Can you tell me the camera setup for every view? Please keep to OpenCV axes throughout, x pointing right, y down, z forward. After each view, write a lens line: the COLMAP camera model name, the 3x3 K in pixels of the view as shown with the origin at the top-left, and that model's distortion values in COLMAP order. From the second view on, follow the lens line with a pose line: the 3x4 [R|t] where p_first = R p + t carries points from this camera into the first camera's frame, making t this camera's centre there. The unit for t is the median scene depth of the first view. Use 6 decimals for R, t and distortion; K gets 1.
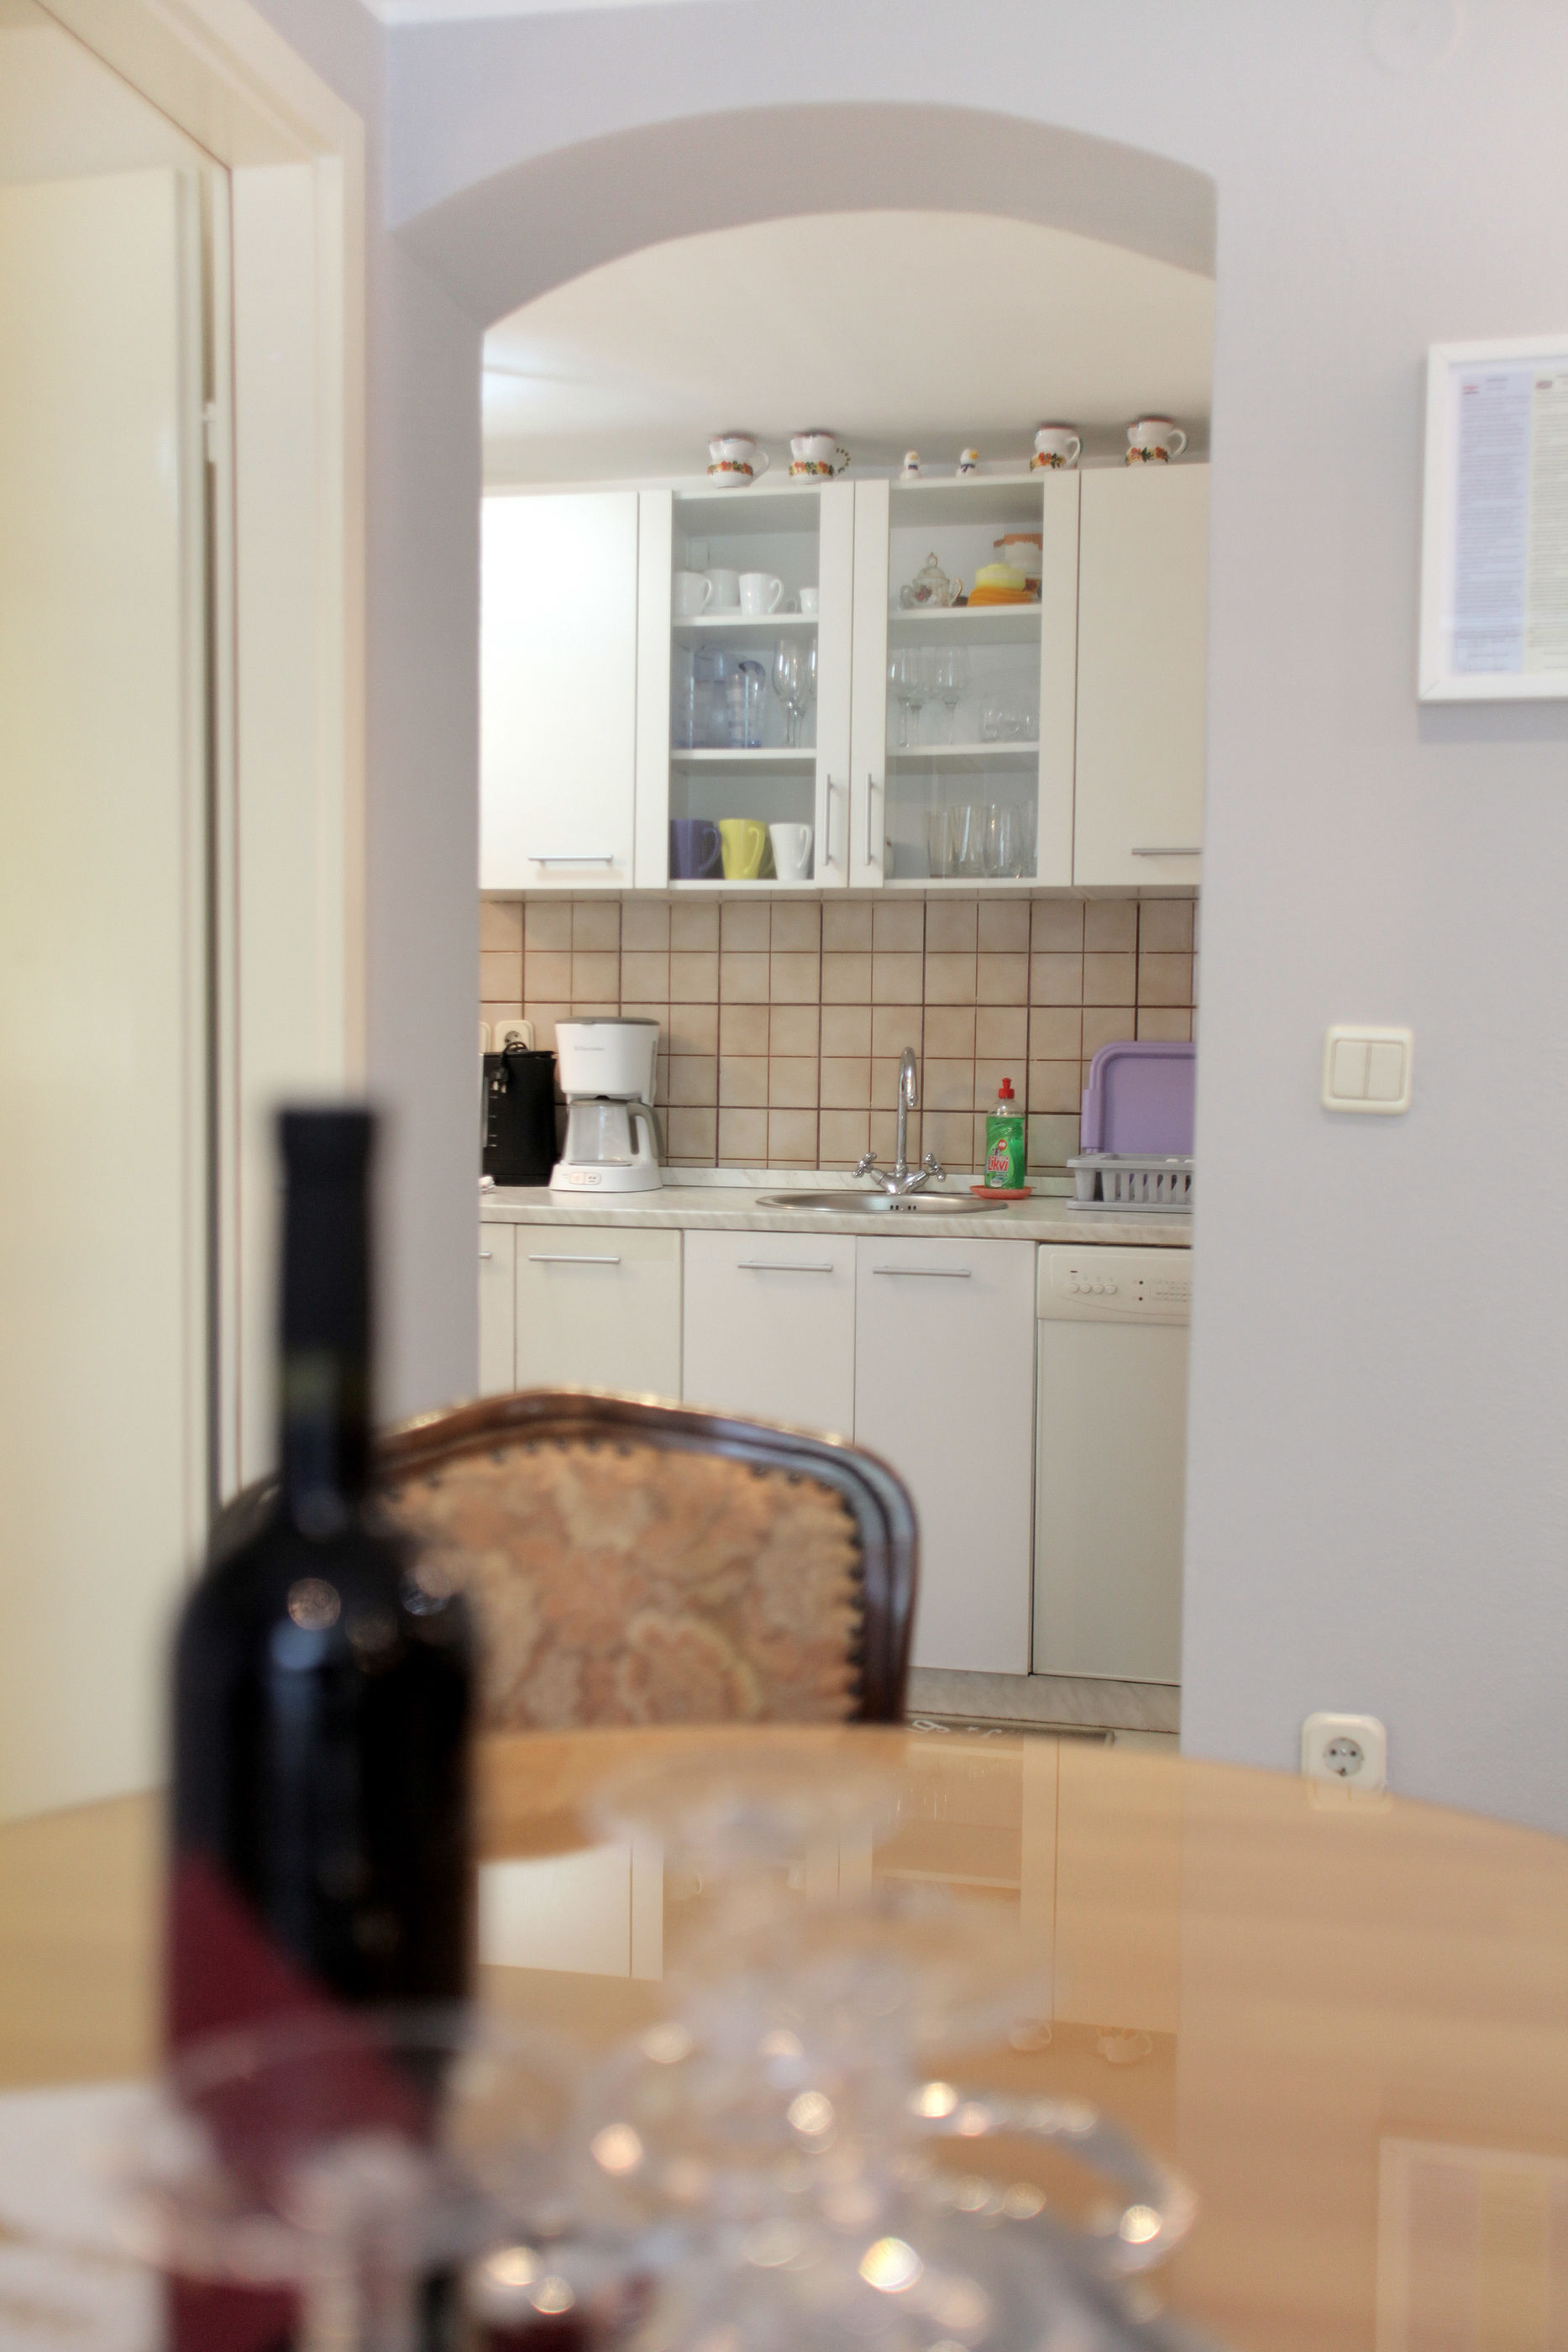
lens RADIAL K [[2189.7, 0, 784.0], [0, 2189.7, 1176.0], [0, 0, 1]] dist [-0.001428, 0.000260]
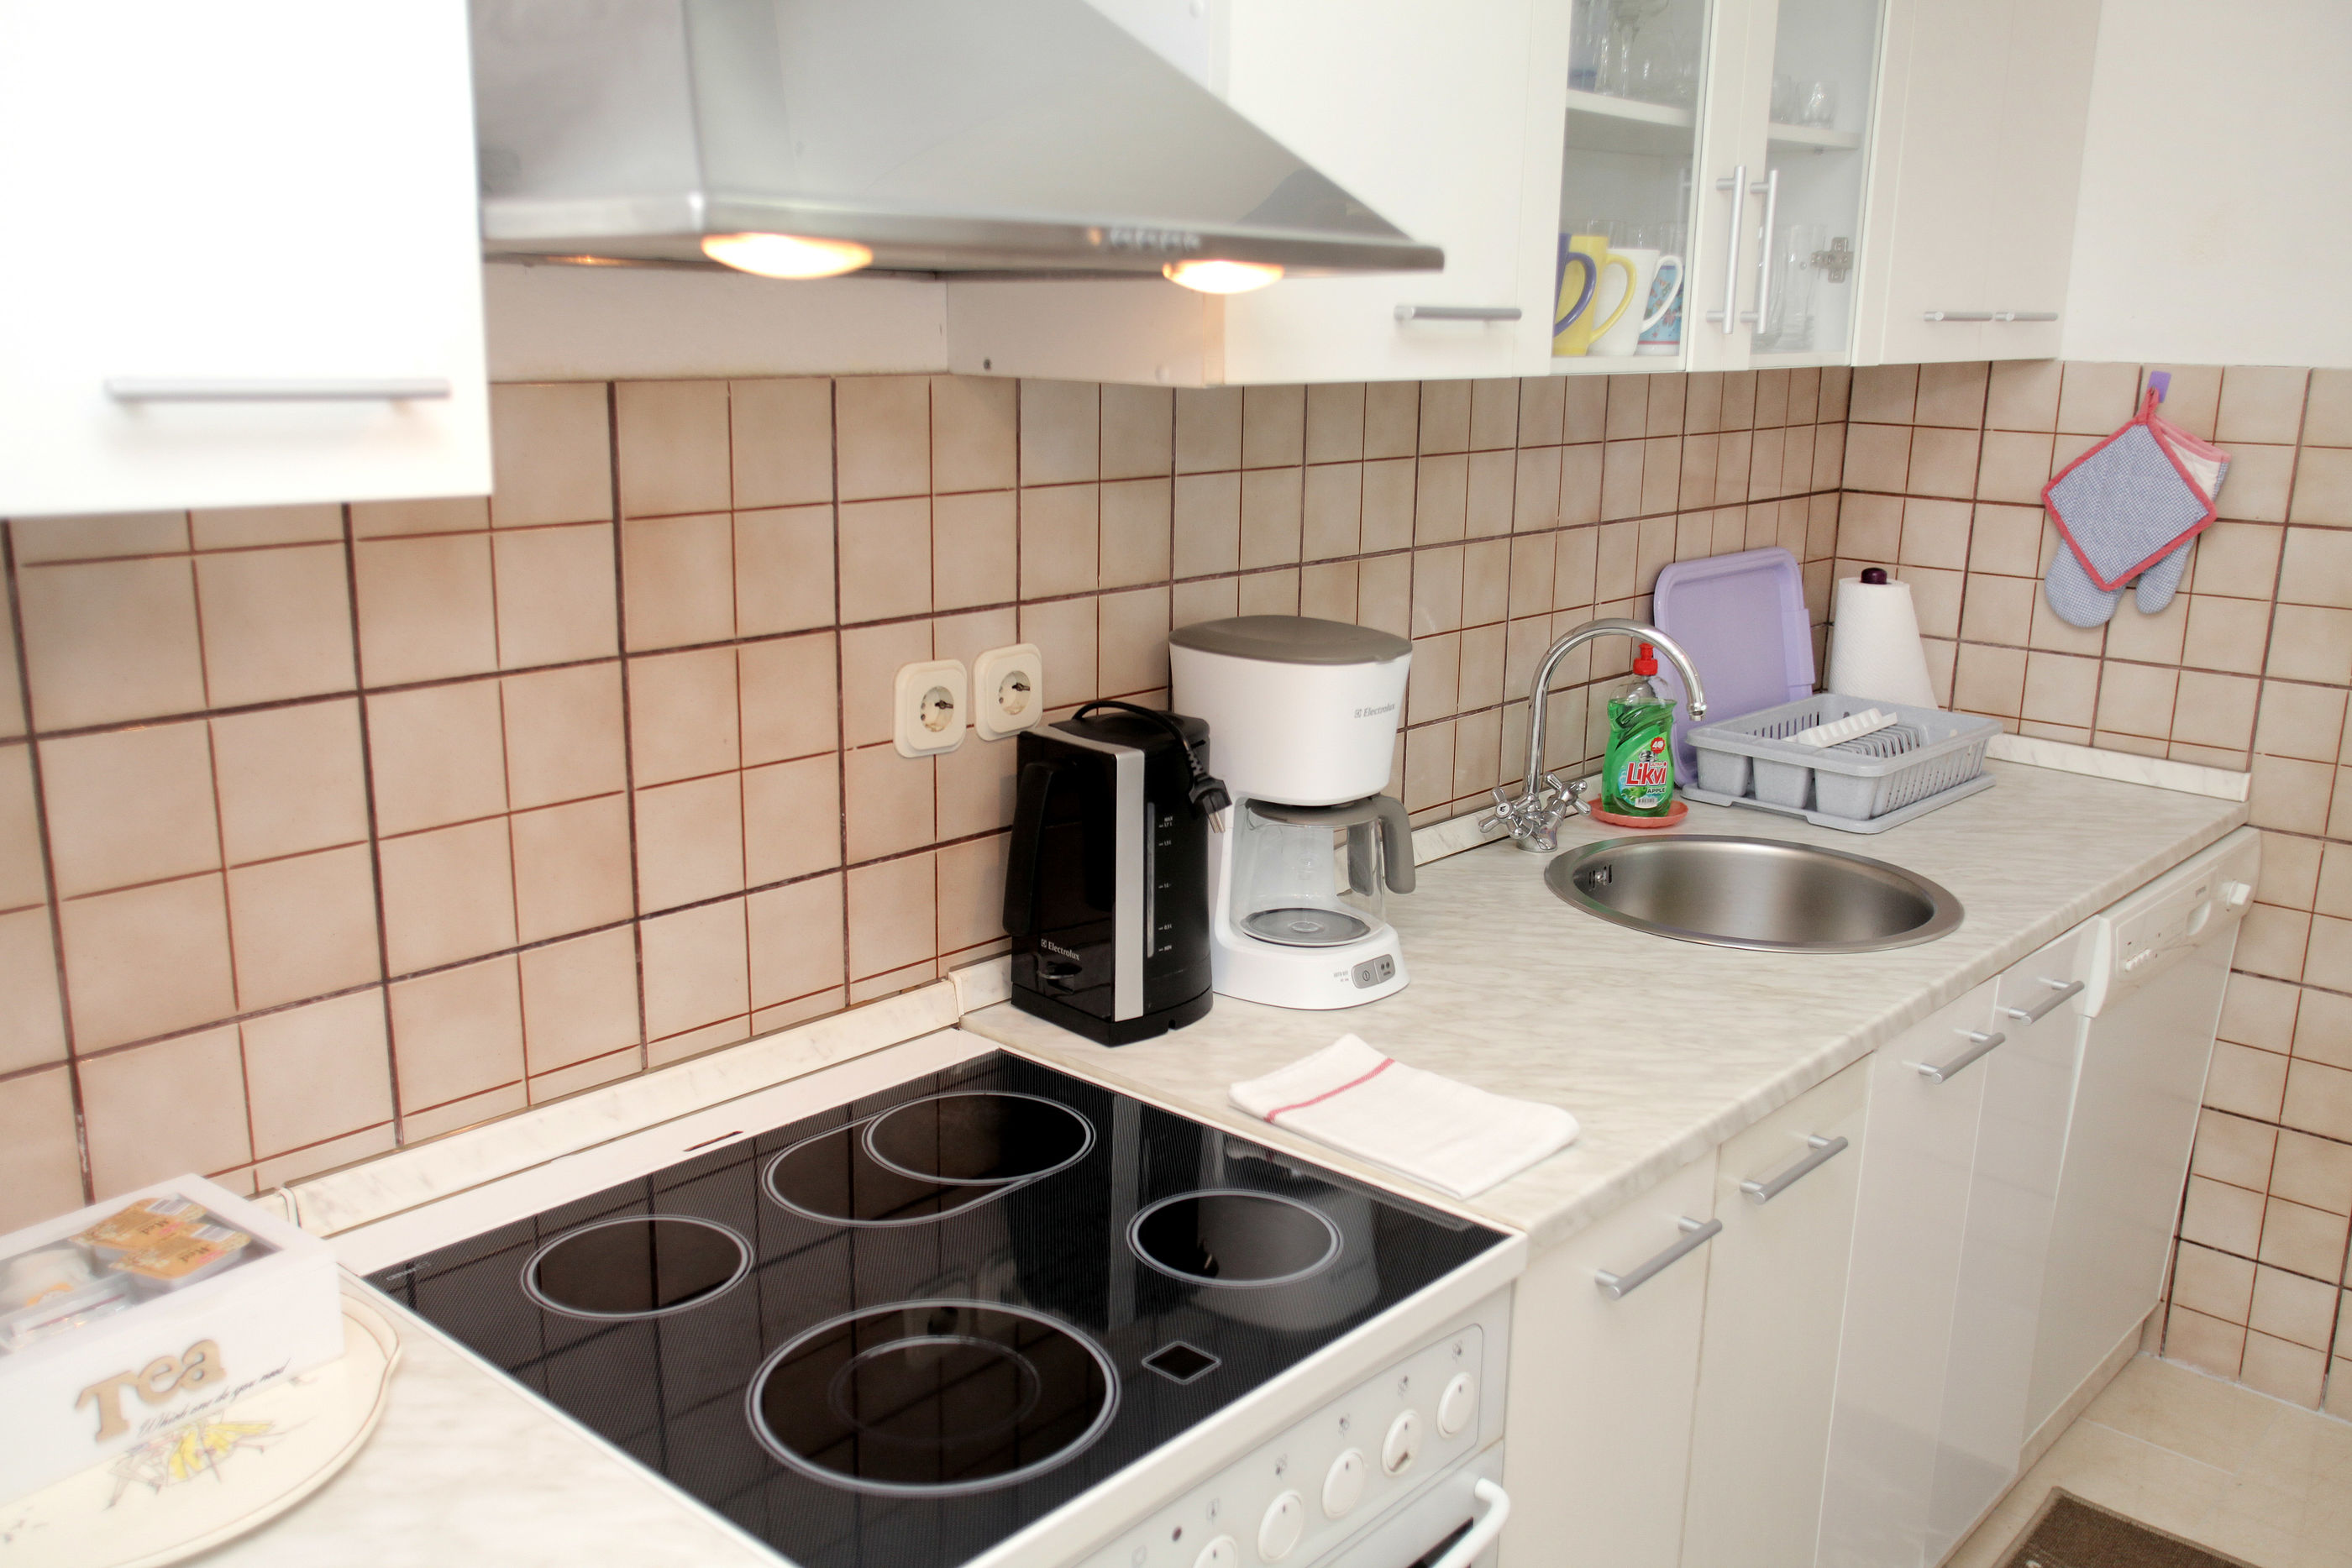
lens RADIAL K [[2035.6, 0, 1176.0], [0, 2035.6, 784.0], [0, 0, 1]] dist [-0.003054, -0.000839]
pose [[0.475106, -0.208489, 0.854872, -0.492128], [0.038164, 0.975493, 0.216697, -0.139967], [-0.879101, -0.070329, 0.471419, 0.826415]]
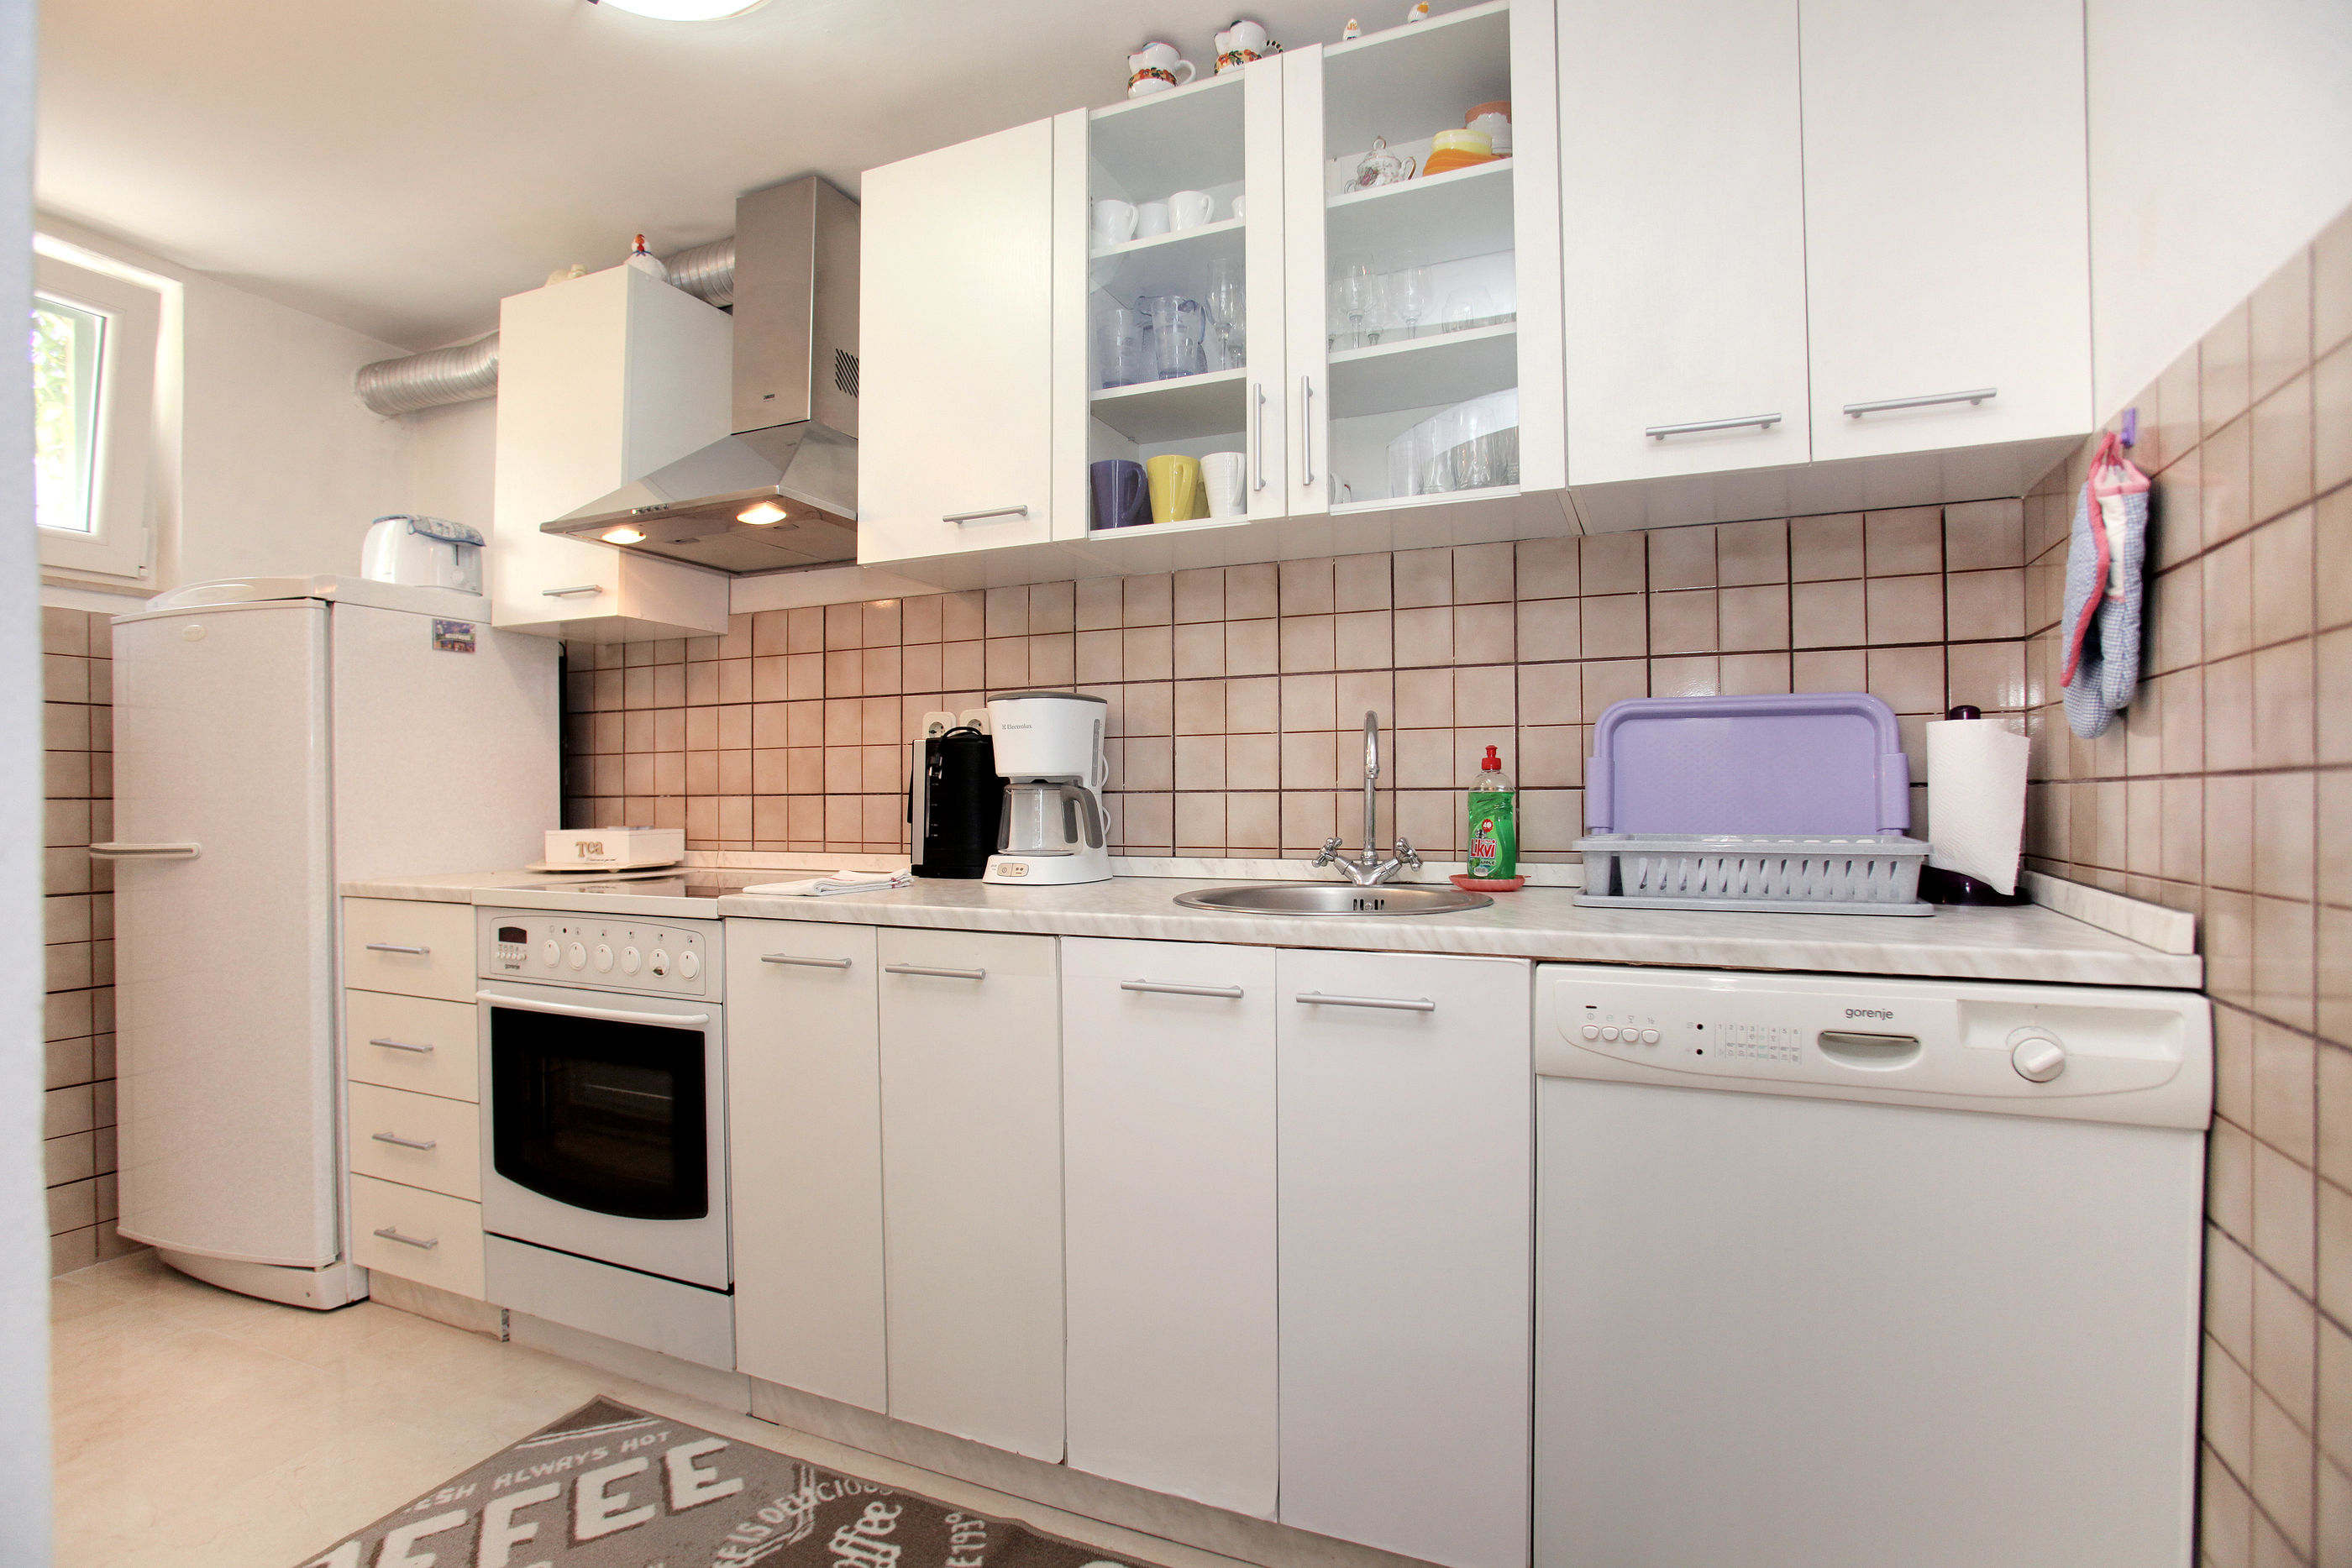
lens RADIAL K [[1143.7, 0, 1176.6], [0, 1143.7, 798.2], [0, 0, 1]] dist [-0.086618, 0.050618]
pose [[0.982299, -0.018101, -0.186443, 0.063751], [0.007157, 0.998220, -0.059204, 0.000005], [0.187183, 0.056822, 0.980680, 0.550044]]
